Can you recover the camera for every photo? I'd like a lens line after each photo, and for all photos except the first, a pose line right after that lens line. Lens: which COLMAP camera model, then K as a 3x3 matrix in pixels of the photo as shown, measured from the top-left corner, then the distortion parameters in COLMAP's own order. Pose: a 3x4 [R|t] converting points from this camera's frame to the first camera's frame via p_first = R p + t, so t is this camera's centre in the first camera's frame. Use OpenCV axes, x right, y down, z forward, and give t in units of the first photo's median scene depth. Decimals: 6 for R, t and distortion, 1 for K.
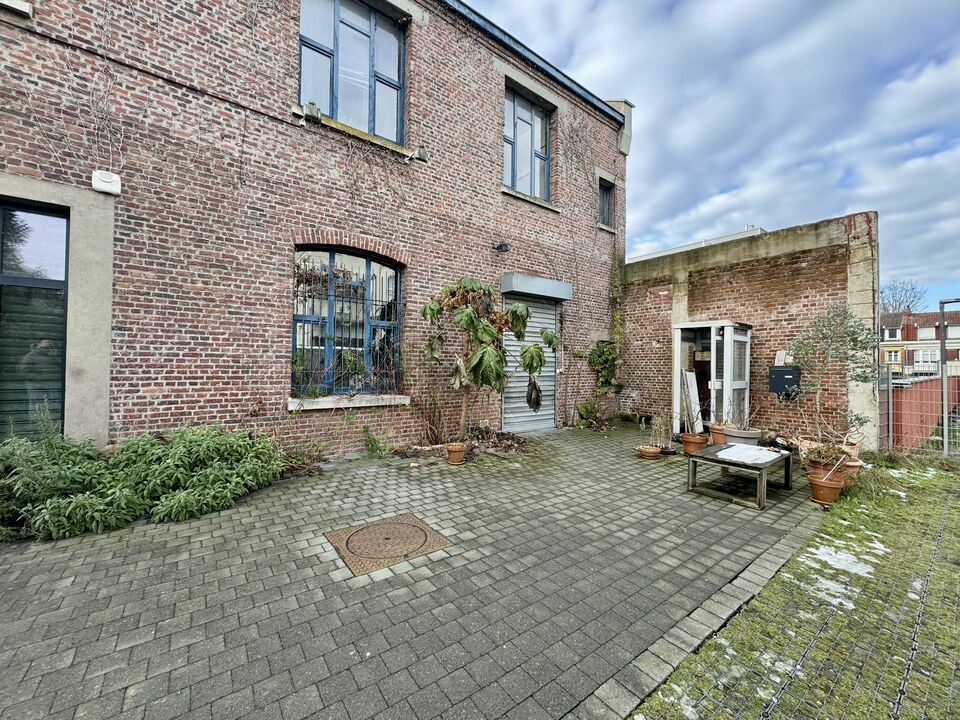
lens RADIAL K [[381.9, 0, 480.1], [0, 381.9, 358.9], [0, 0, 1]] dist [0.001395, 0.000106]
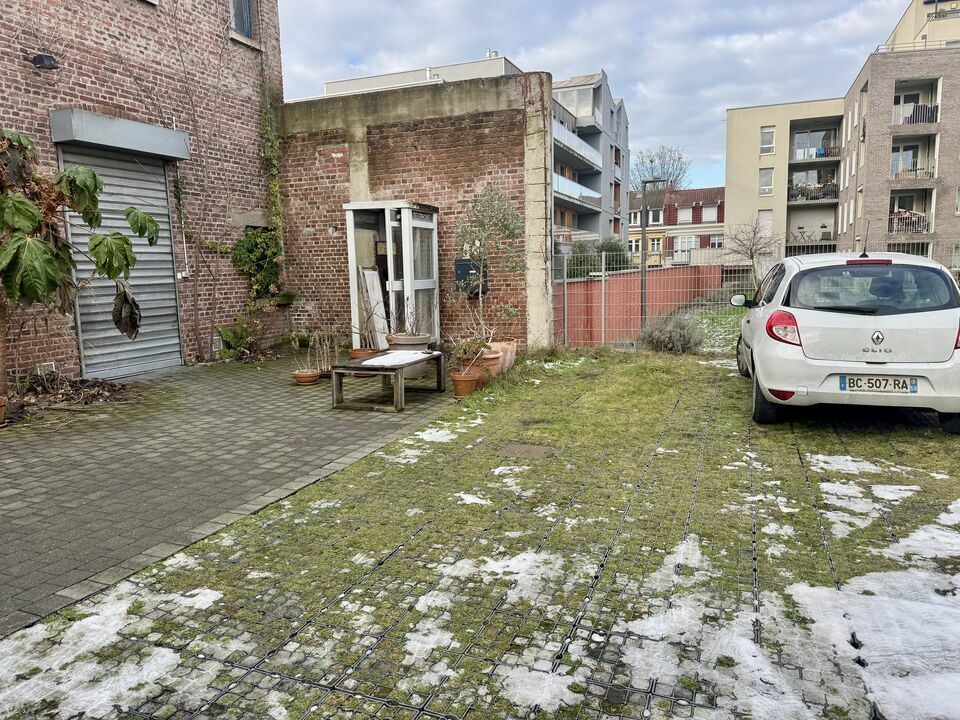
lens RADIAL K [[671.8, 0, 489.6], [0, 671.8, 365.9], [0, 0, 1]] dist [0.032640, -0.045565]
pose [[0.844235, -0.111840, 0.524174, 0.052141], [0.028926, 0.986069, 0.163804, 0.014470], [-0.535192, -0.123127, 0.835709, -0.310421]]
